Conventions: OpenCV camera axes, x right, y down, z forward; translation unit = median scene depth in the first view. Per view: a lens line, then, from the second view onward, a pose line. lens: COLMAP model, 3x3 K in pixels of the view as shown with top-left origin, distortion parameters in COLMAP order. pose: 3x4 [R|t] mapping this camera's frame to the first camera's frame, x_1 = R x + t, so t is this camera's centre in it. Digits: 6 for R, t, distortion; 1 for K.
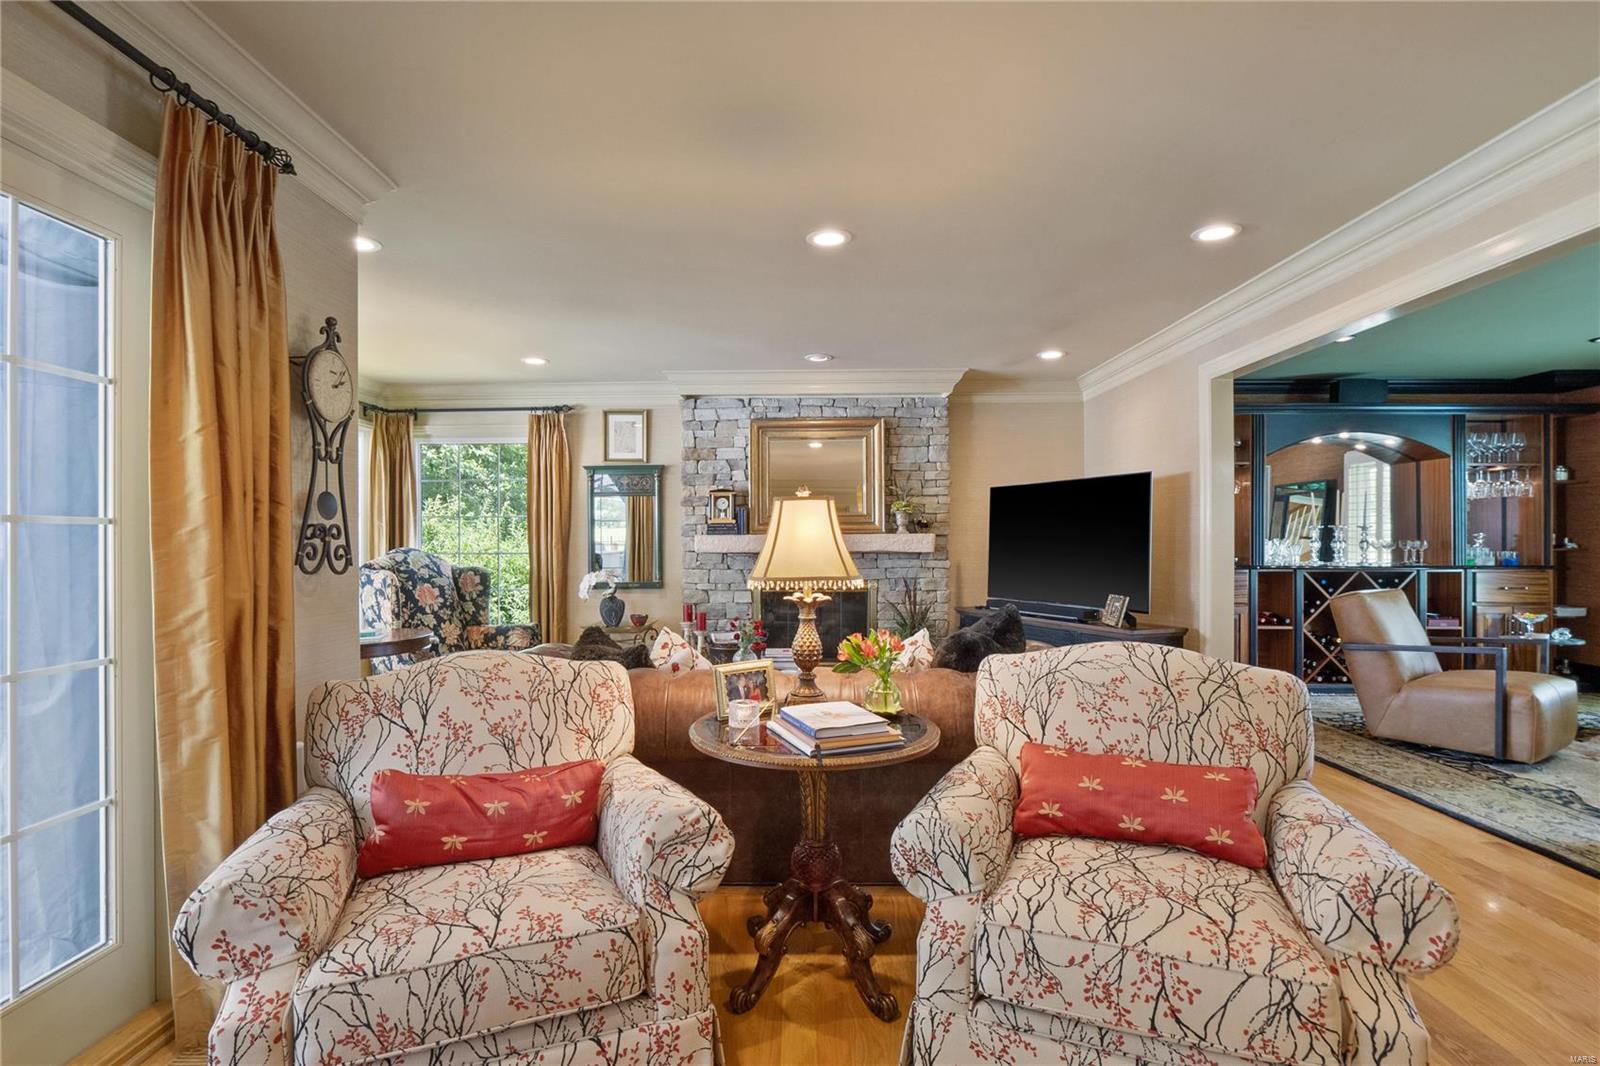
lens RADIAL K [[771.1, 0, 795.1], [0, 771.1, 541.4], [0, 0, 1]] dist [-0.007494, -0.001716]
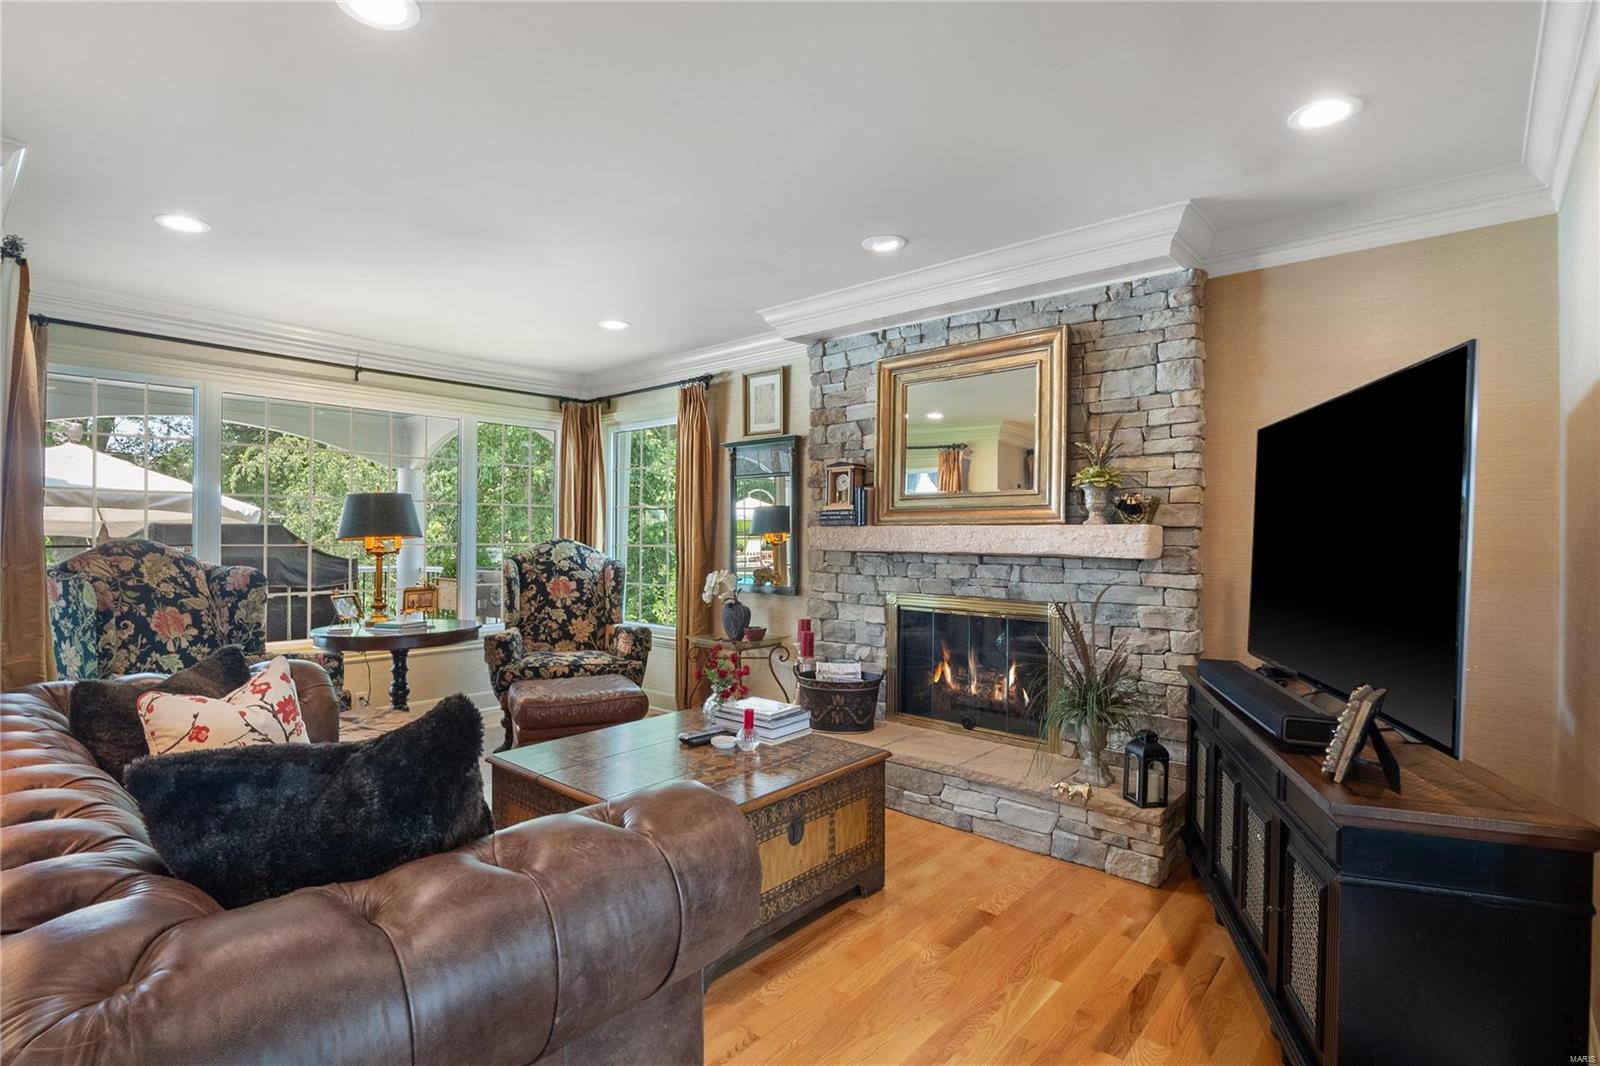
lens RADIAL K [[771.1, 0, 803.1], [0, 771.1, 539.6], [0, 0, 1]] dist [-0.007494, -0.001716]
pose [[0.759532, 0.012252, -0.650355, 0.416134], [-0.009549, 0.999925, 0.007685, -0.001228], [0.650400, 0.000374, 0.759592, 0.518729]]
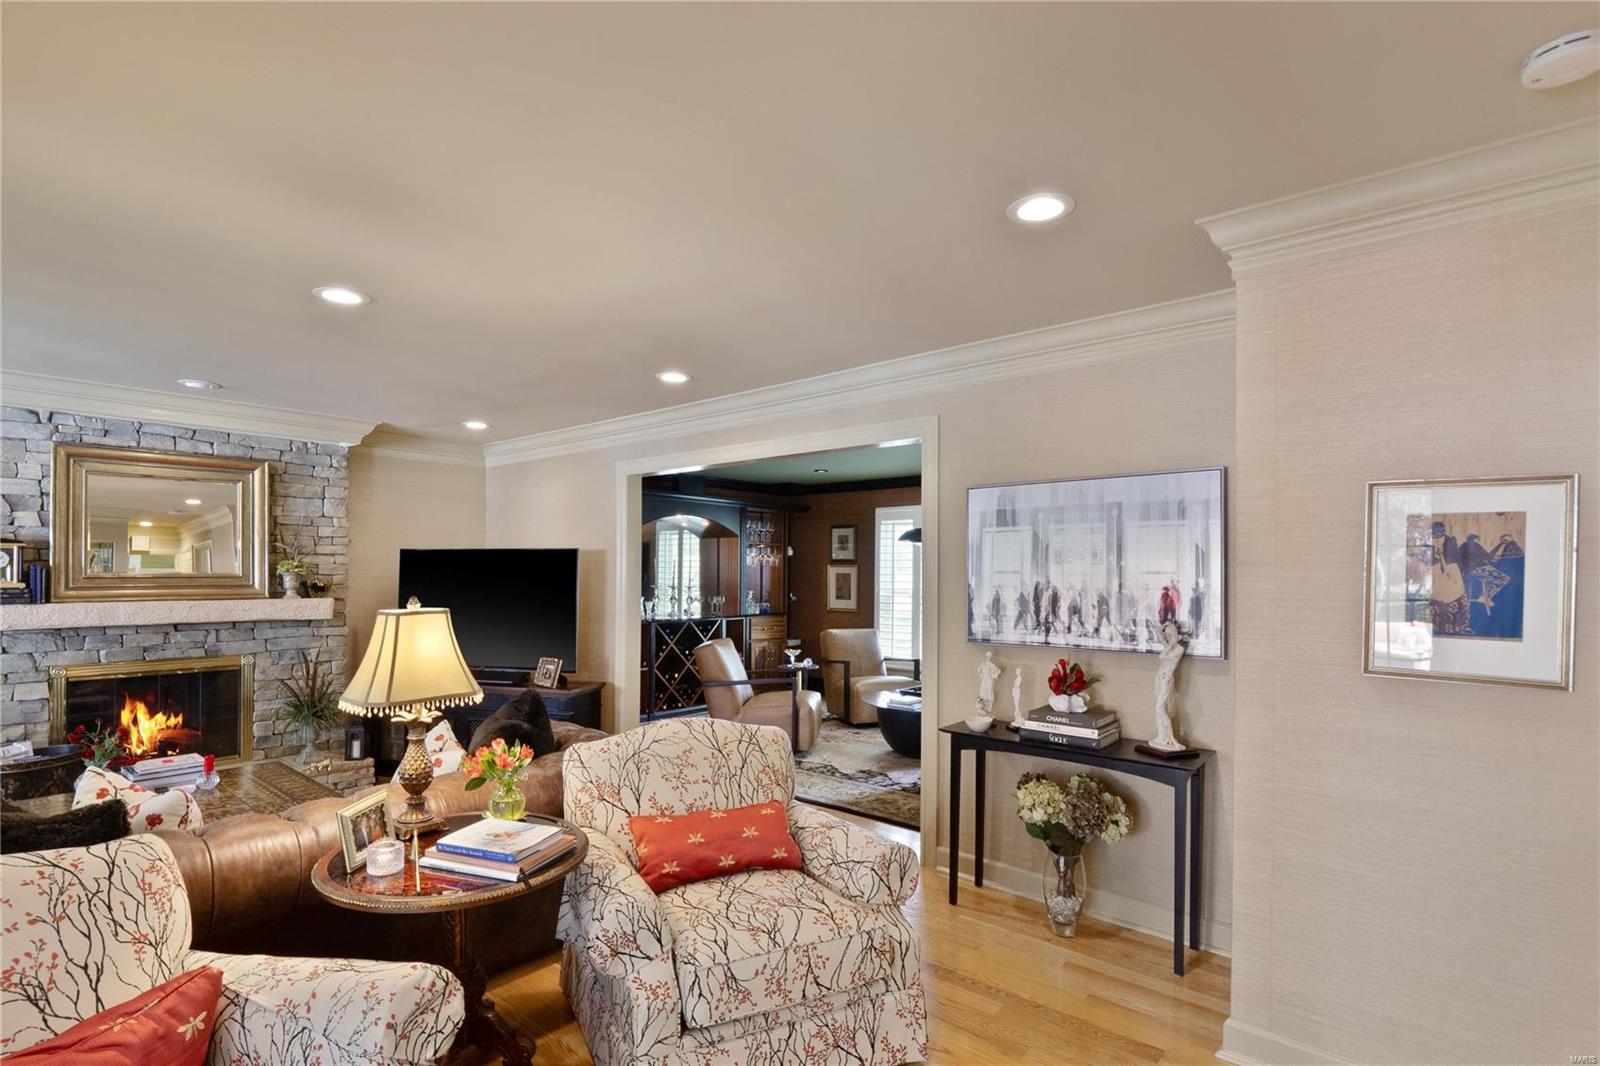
lens RADIAL K [[771.1, 0, 792.8], [0, 771.1, 571.8], [0, 0, 1]] dist [-0.007494, -0.001716]
pose [[0.643828, 0.009643, 0.765110, -0.191294], [-0.008338, 0.999950, -0.005587, -0.047967], [-0.765125, -0.002783, 0.643876, 0.018425]]
